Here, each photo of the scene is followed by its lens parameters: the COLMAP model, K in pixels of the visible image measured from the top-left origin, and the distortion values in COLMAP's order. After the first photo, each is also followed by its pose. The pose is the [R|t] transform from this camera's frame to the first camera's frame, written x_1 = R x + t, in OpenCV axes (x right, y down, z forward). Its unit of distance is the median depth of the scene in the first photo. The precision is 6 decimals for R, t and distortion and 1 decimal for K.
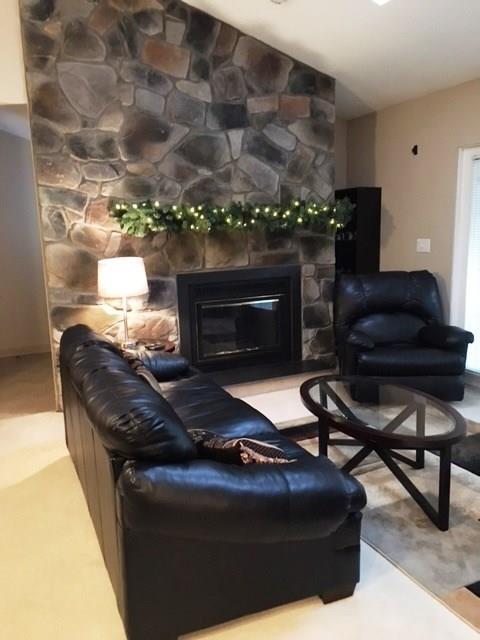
lens RADIAL K [[543.0, 0, 240.0], [0, 543.0, 320.0], [0, 0, 1]] dist [0.083740, -0.105051]
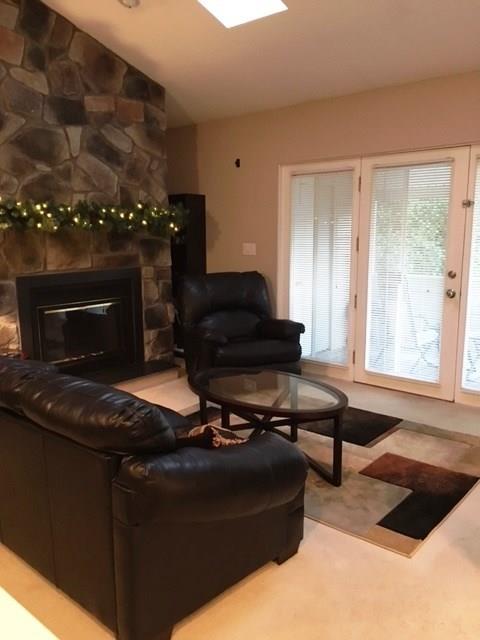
lens RADIAL K [[543.0, 0, 240.0], [0, 543.0, 320.0], [0, 0, 1]] dist [0.083740, -0.105051]
pose [[0.904929, -0.046697, 0.422992, -0.166458], [0.052759, 0.998604, -0.002628, 0.010113], [-0.422279, 0.024695, 0.906129, 0.009351]]
